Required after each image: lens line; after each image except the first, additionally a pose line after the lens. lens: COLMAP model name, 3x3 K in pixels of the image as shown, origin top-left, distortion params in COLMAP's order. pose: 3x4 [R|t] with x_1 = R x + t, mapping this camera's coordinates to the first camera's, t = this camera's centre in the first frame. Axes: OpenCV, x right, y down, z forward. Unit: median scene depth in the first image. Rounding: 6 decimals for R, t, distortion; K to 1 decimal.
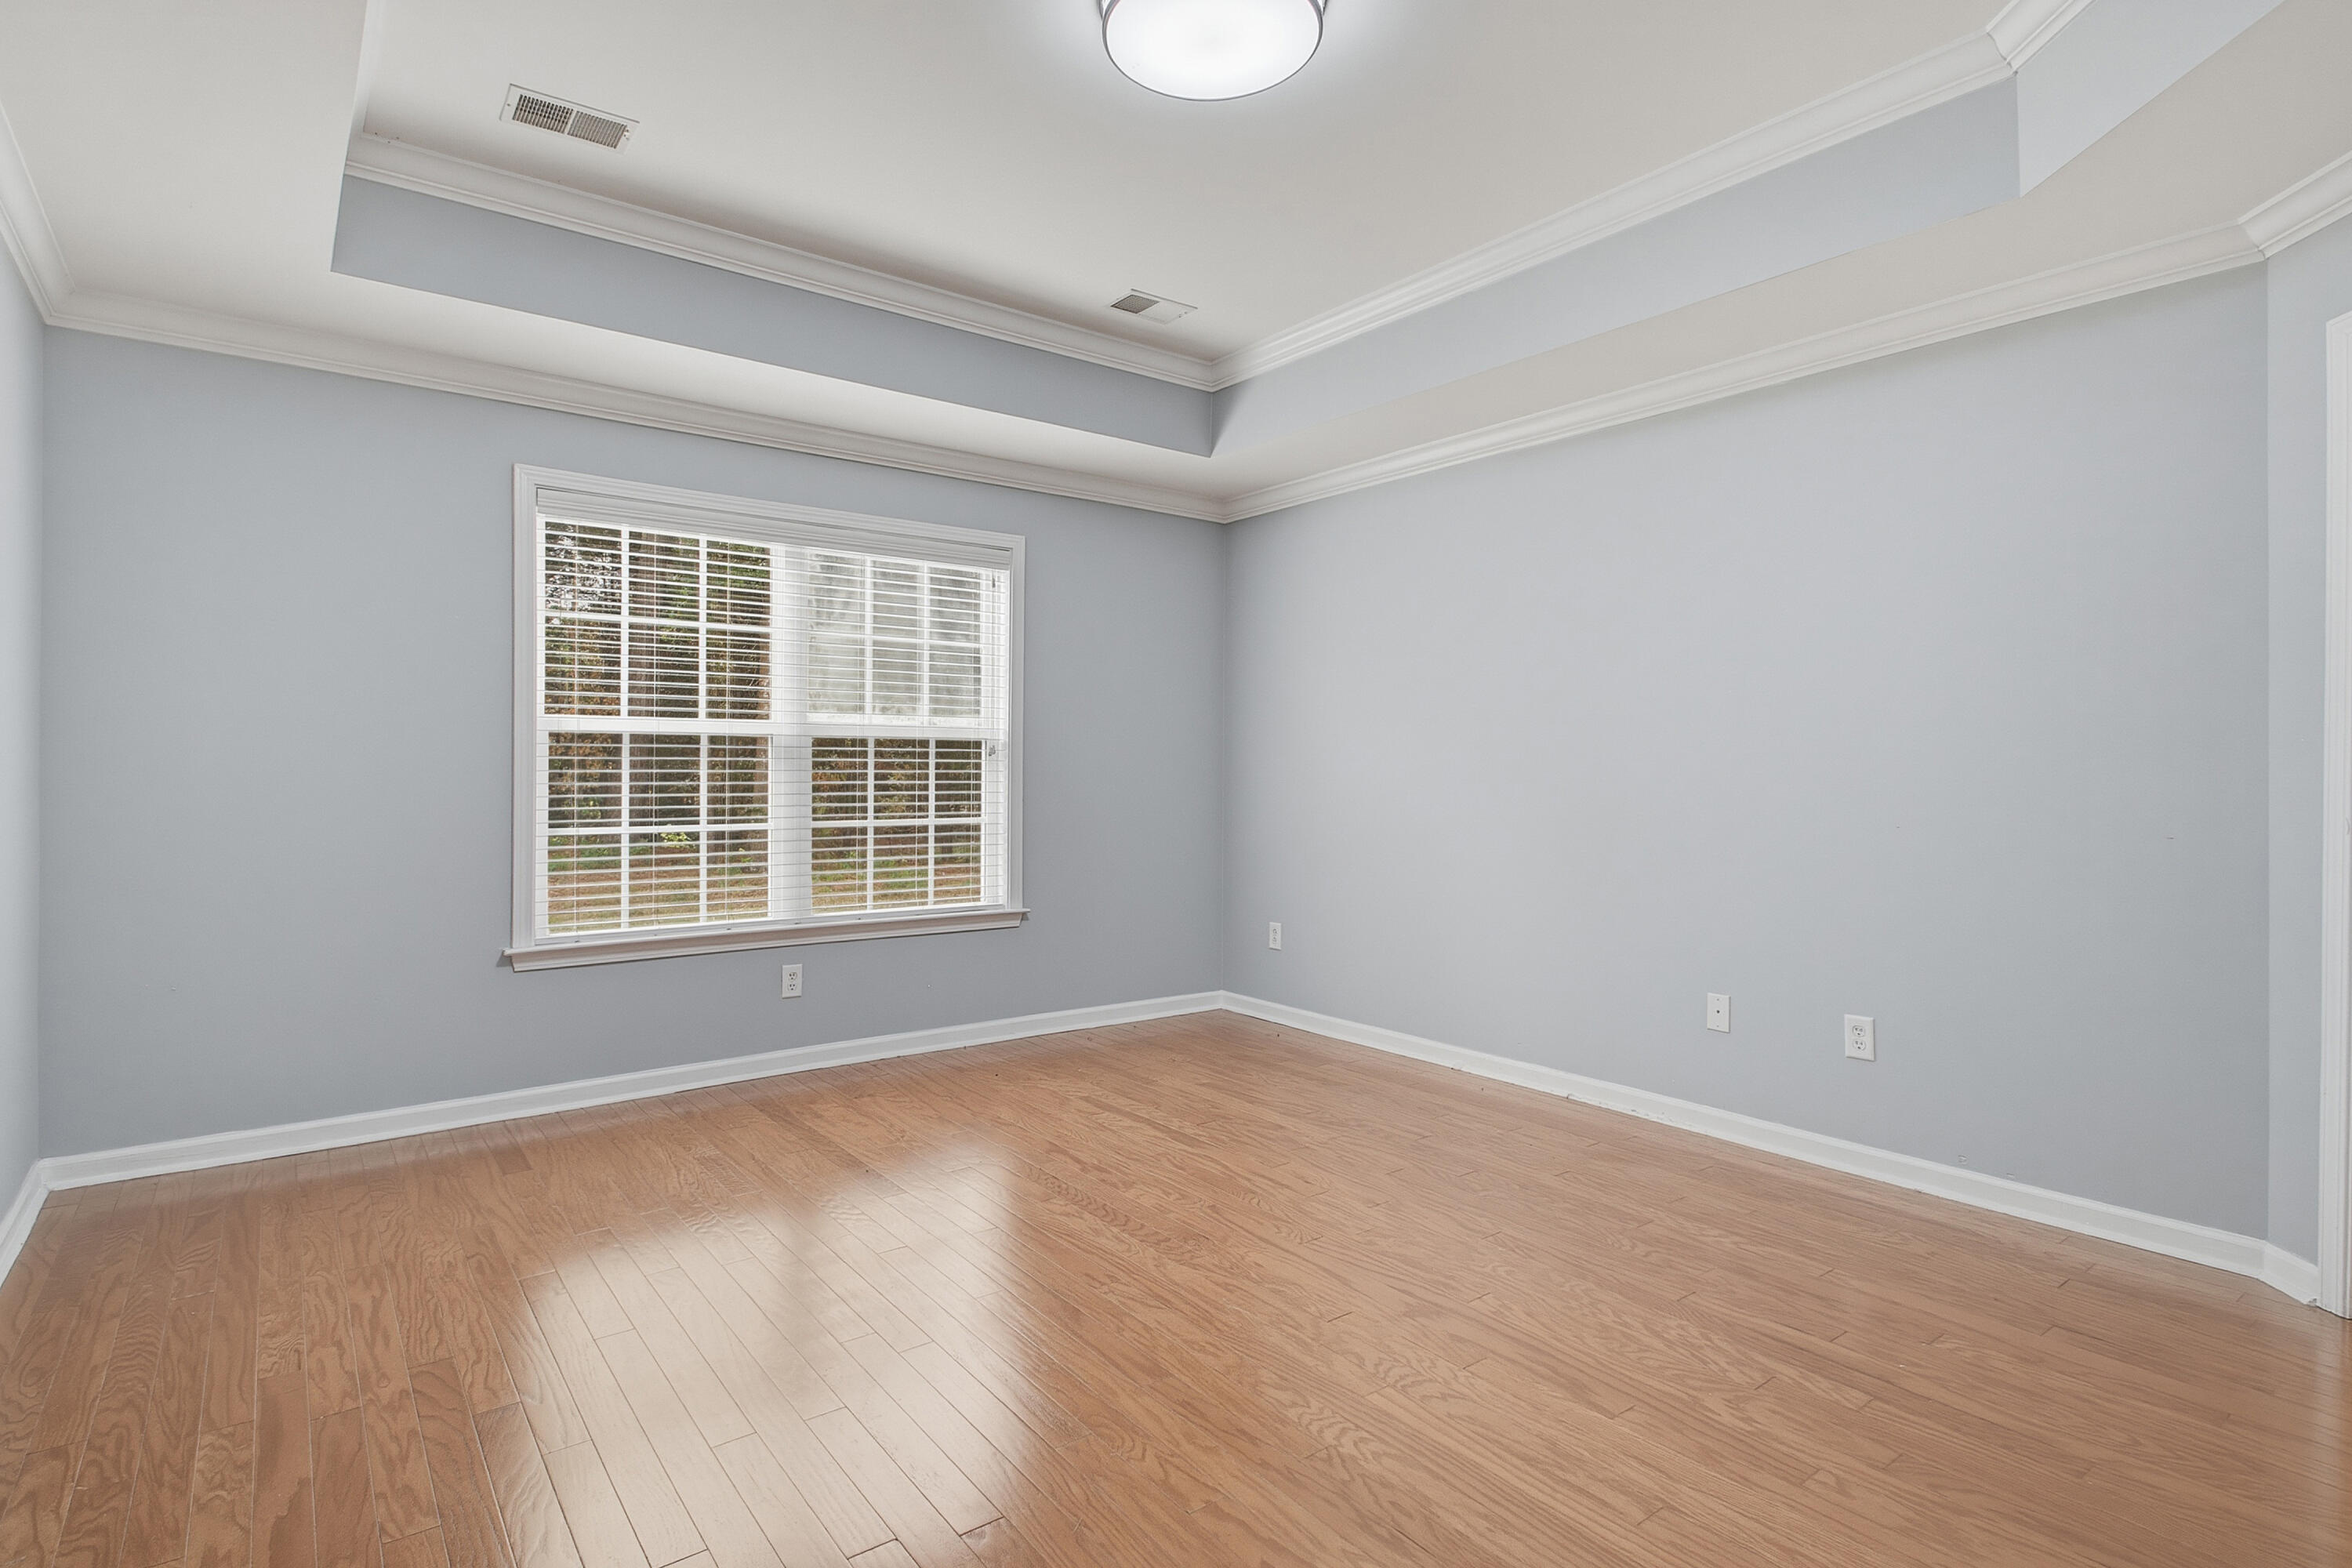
lens RADIAL K [[1124.9, 0, 1164.6], [0, 1124.9, 769.2], [0, 0, 1]] dist [0.012050, -0.000963]
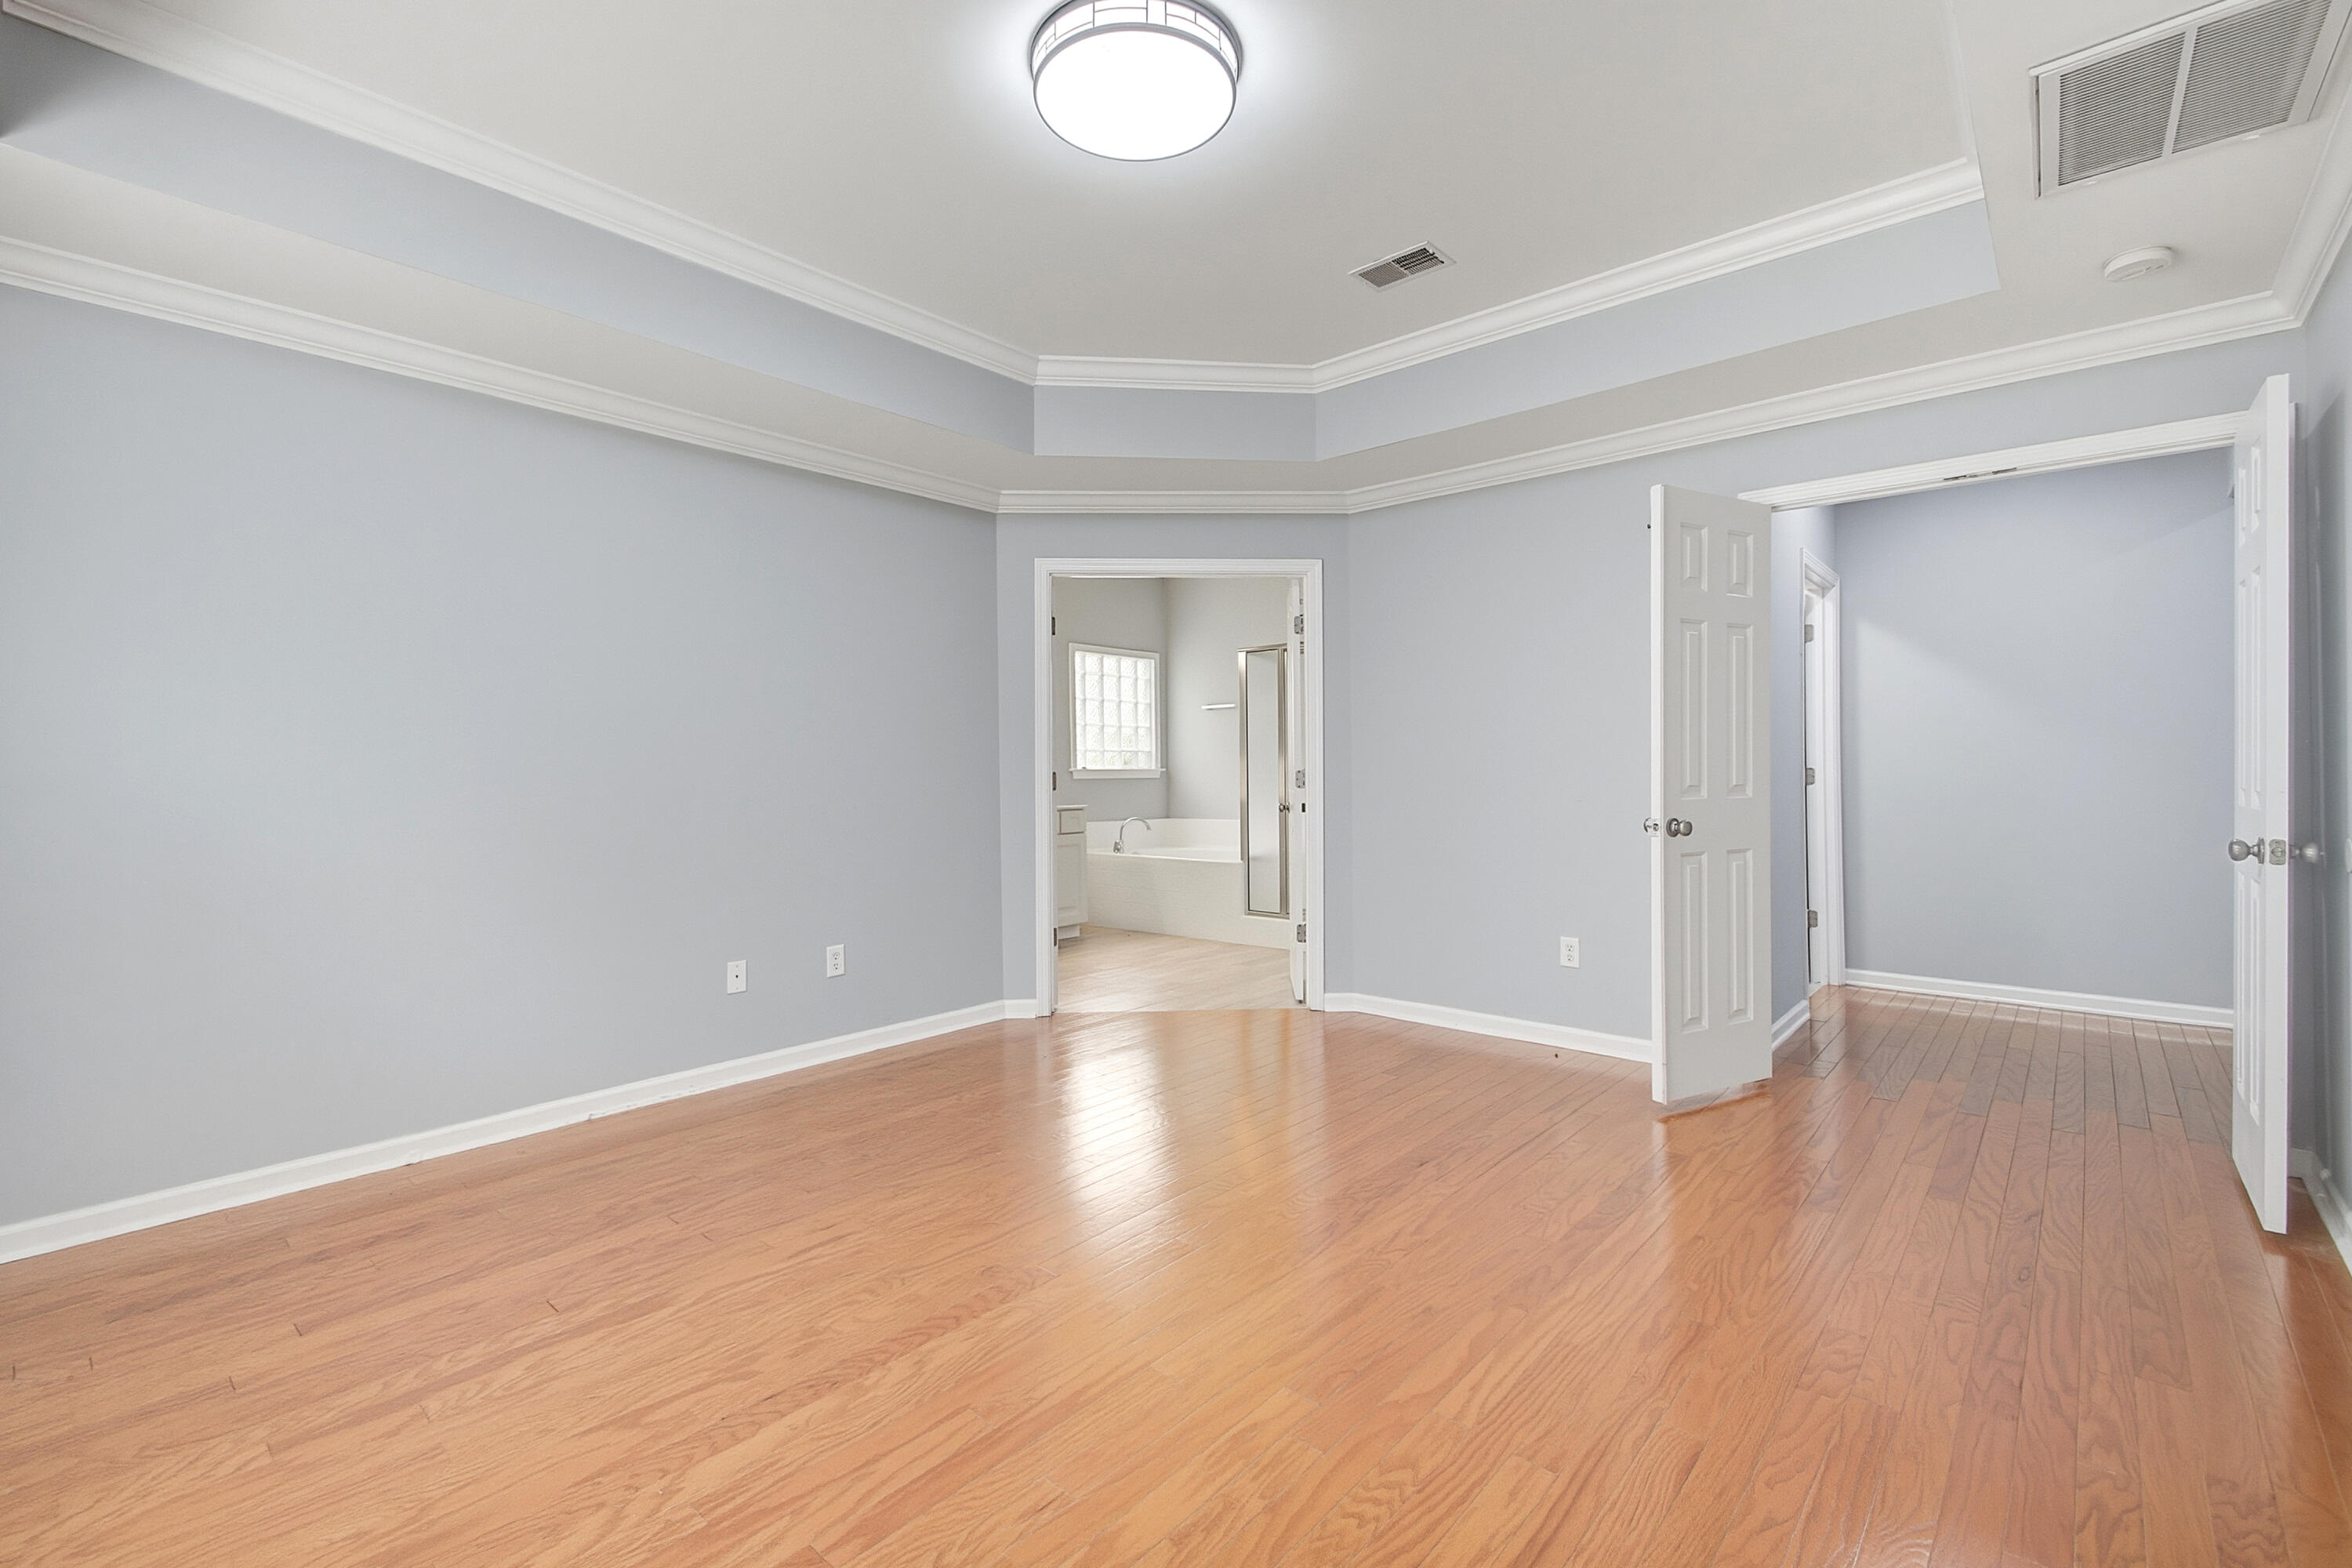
lens RADIAL K [[1038.8, 0, 1110.6], [0, 1038.8, 774.3], [0, 0, 1]] dist [-0.018119, -0.000623]
pose [[-0.162728, -0.011190, 0.986608, -0.630408], [0.011545, 0.999846, 0.013244, -0.004917], [-0.986603, 0.013546, -0.162574, 0.789441]]
